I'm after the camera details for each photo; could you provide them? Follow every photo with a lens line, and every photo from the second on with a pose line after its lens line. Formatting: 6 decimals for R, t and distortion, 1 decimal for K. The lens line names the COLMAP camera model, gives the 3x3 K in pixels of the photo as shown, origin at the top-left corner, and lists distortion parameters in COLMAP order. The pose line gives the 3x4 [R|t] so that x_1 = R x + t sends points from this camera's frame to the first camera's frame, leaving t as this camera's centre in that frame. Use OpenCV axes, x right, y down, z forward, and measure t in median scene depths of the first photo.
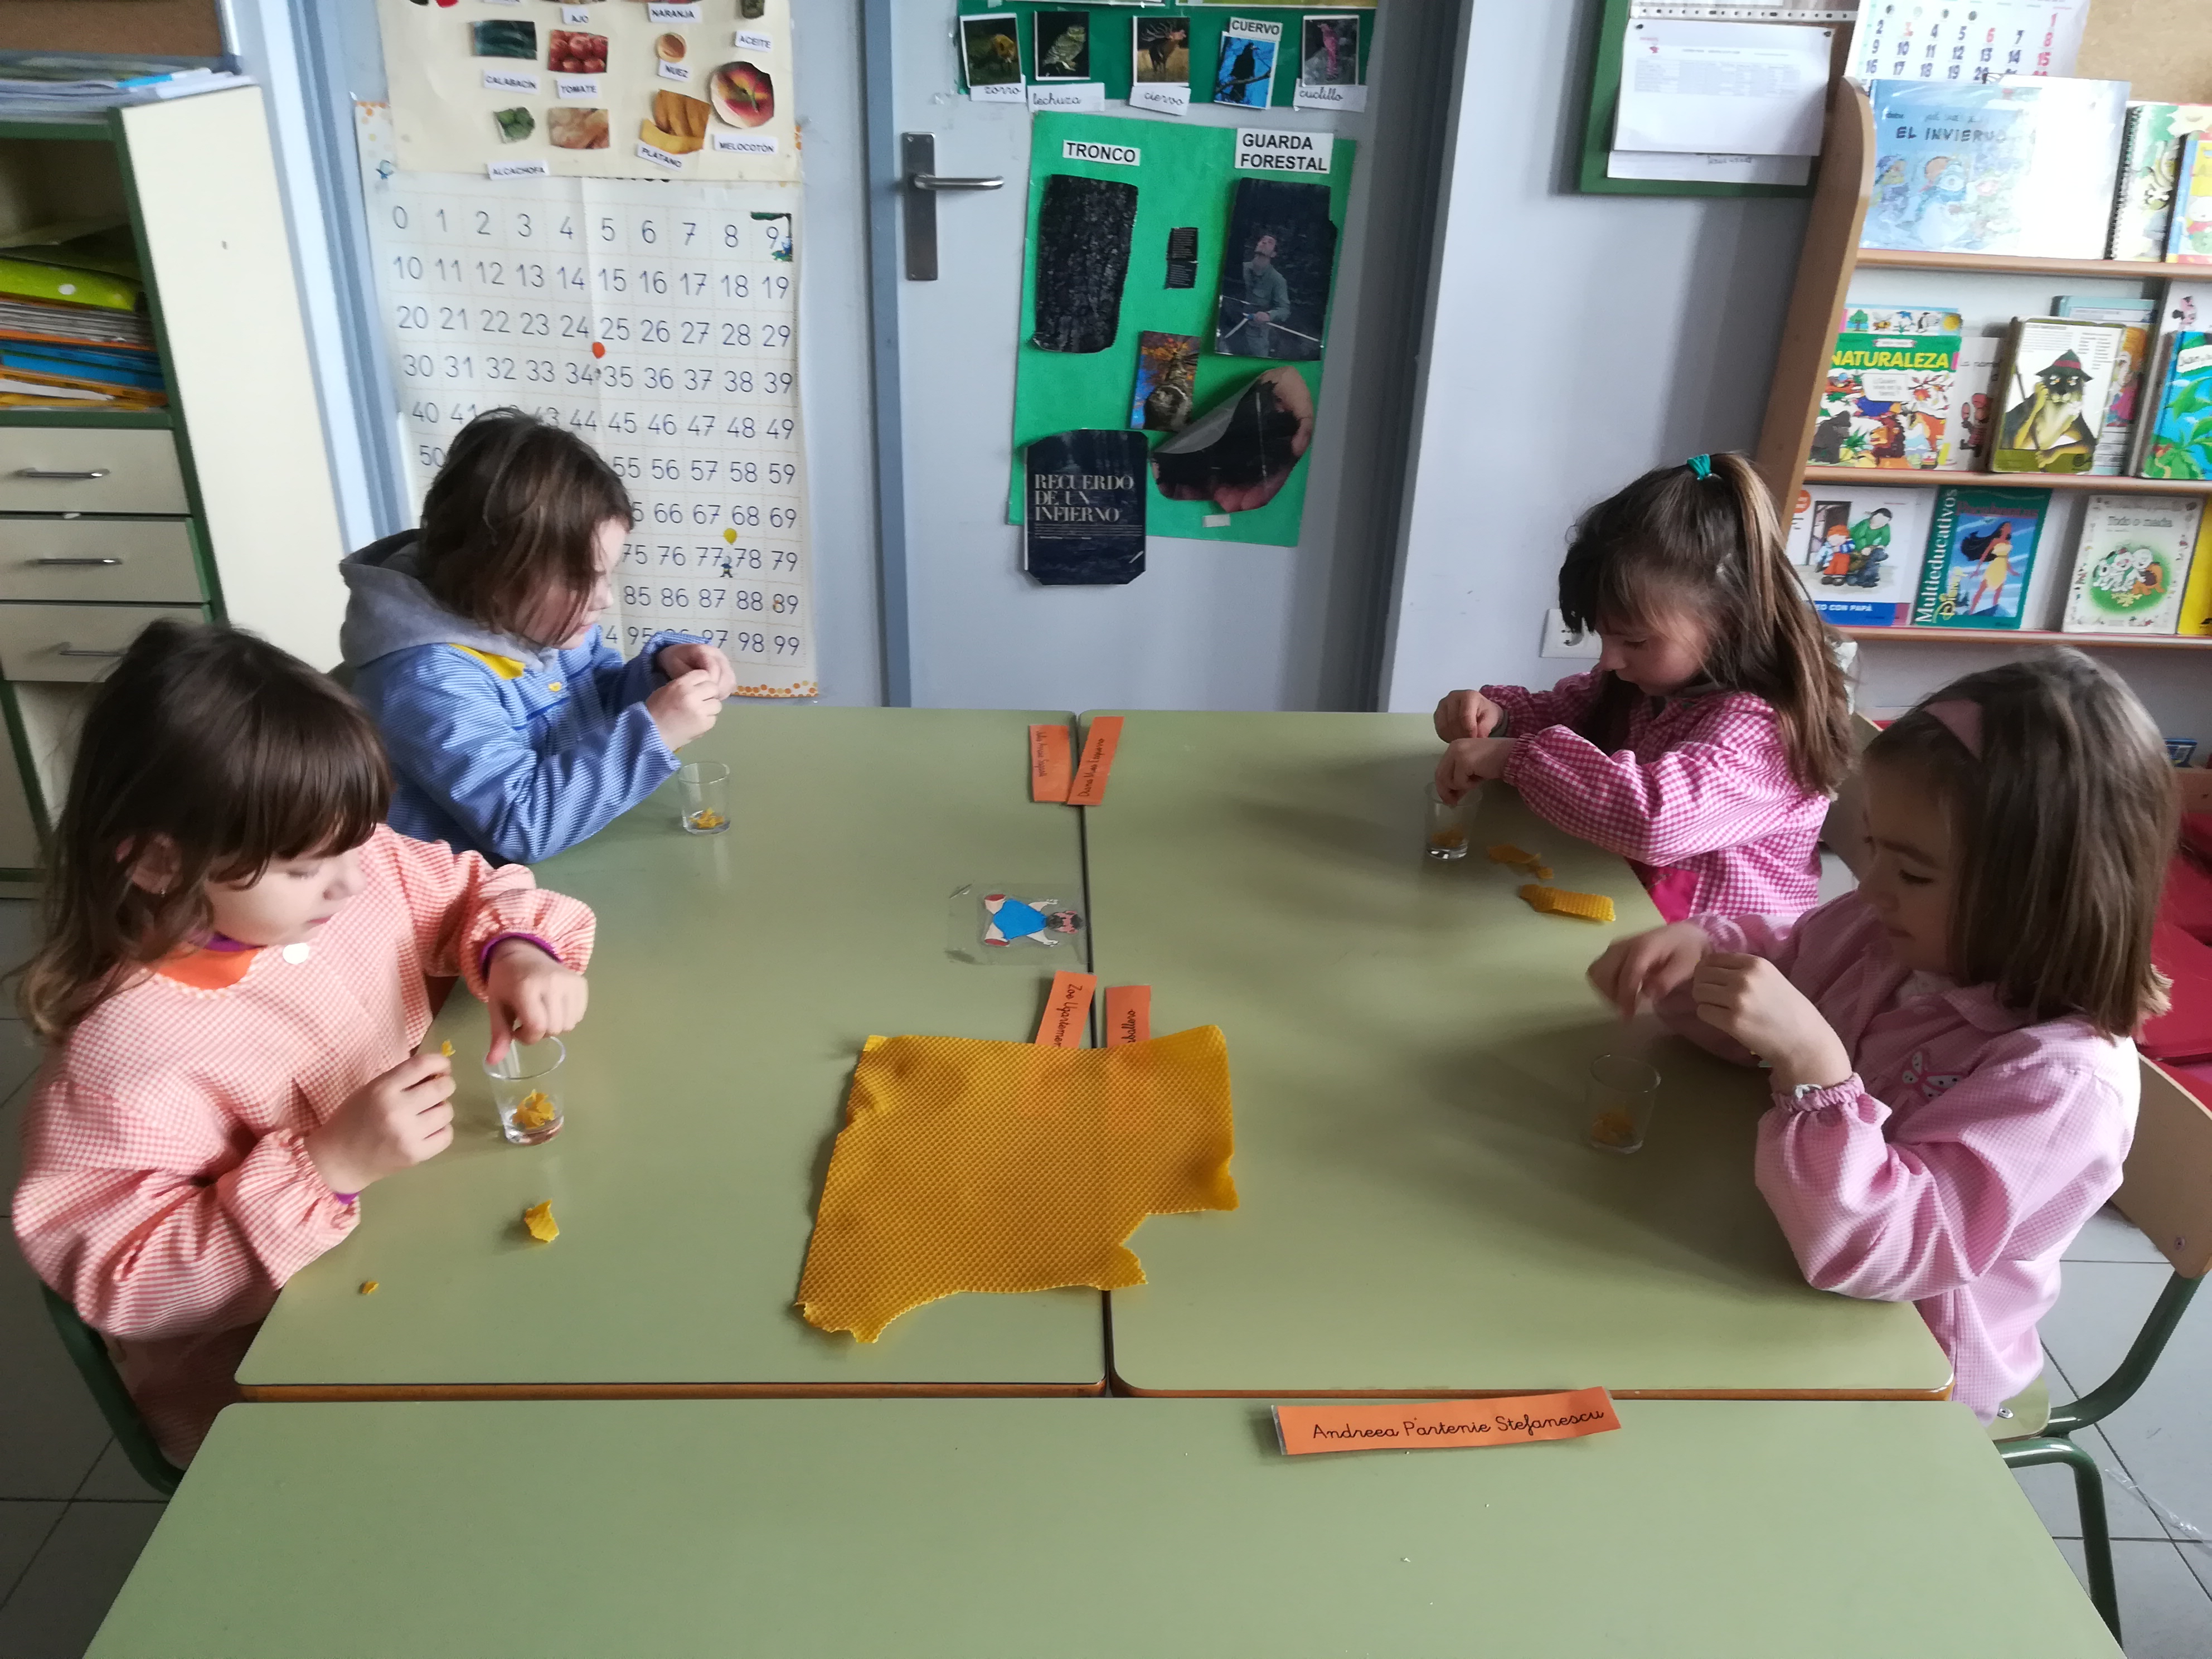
lens RADIAL K [[1687.0, 0, 1098.1], [0, 1687.0, 837.9], [0, 0, 1]] dist [-0.002107, -0.020754]
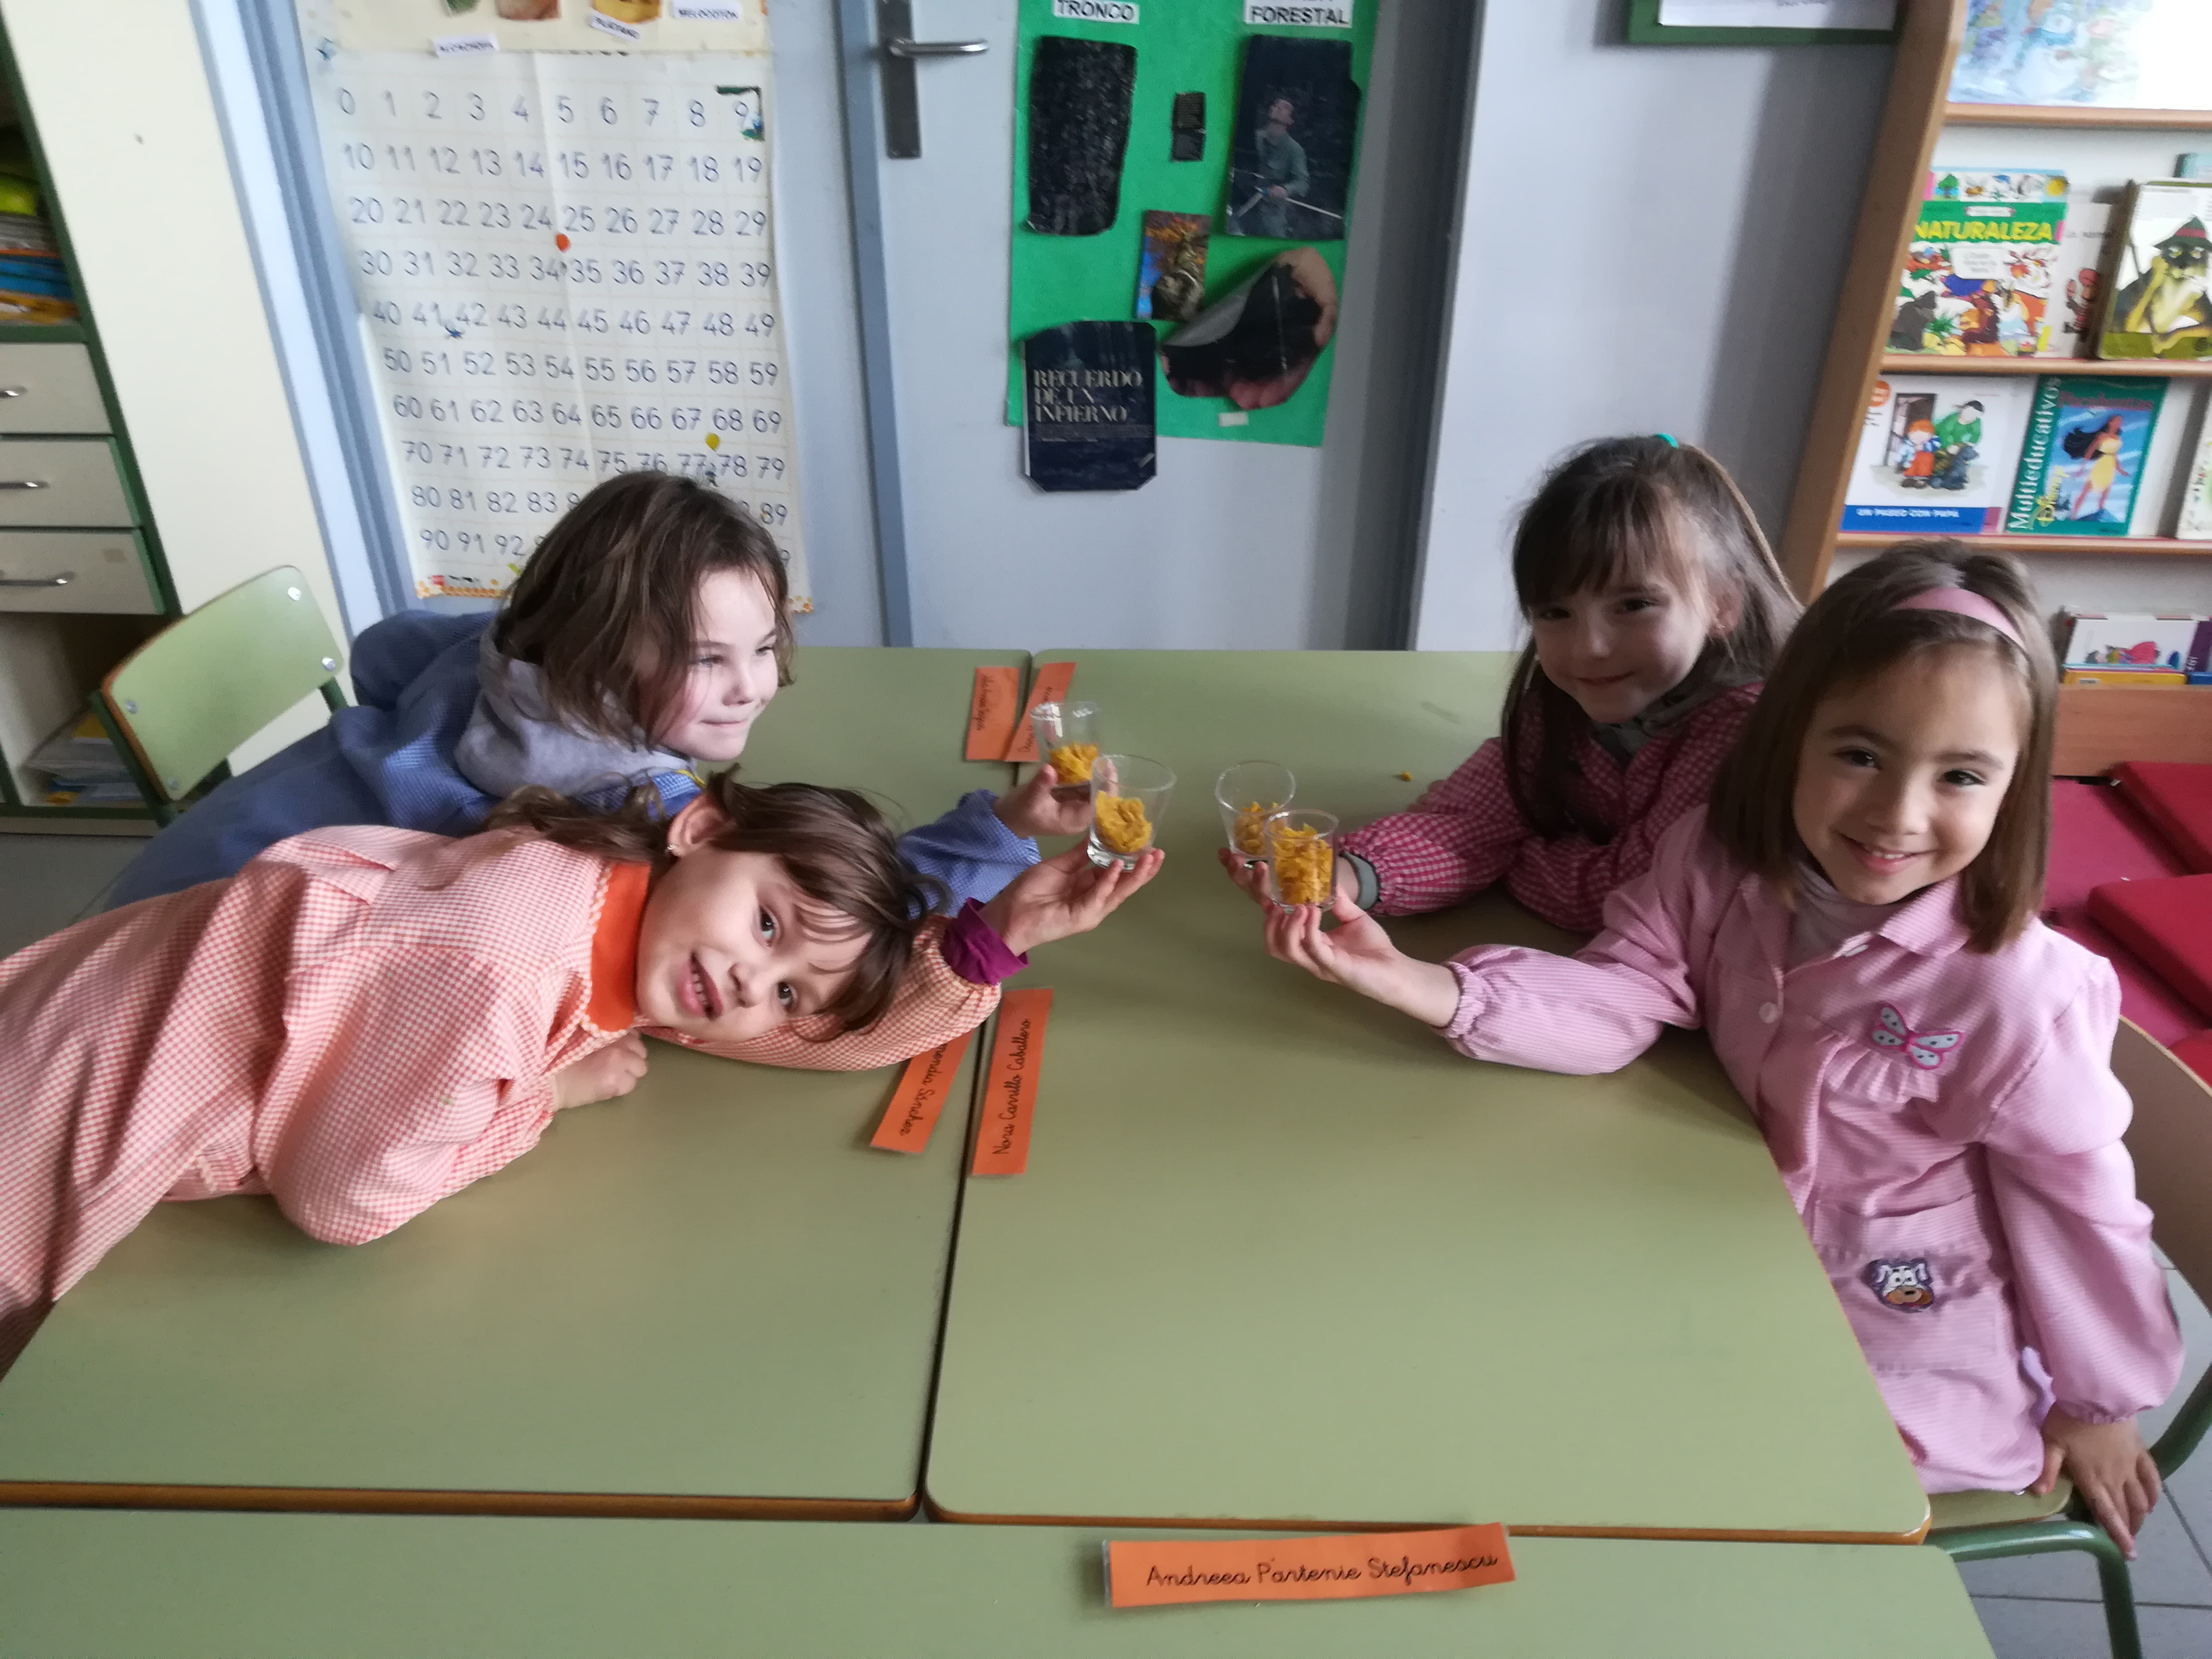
lens RADIAL K [[1687.0, 0, 1117.7], [0, 1687.0, 827.2], [0, 0, 1]] dist [-0.002107, -0.020754]
pose [[0.998396, 0.001821, -0.056590, 0.065205], [0.002087, 0.997620, 0.068923, -0.032877], [0.056581, -0.068930, 0.996016, 0.074508]]
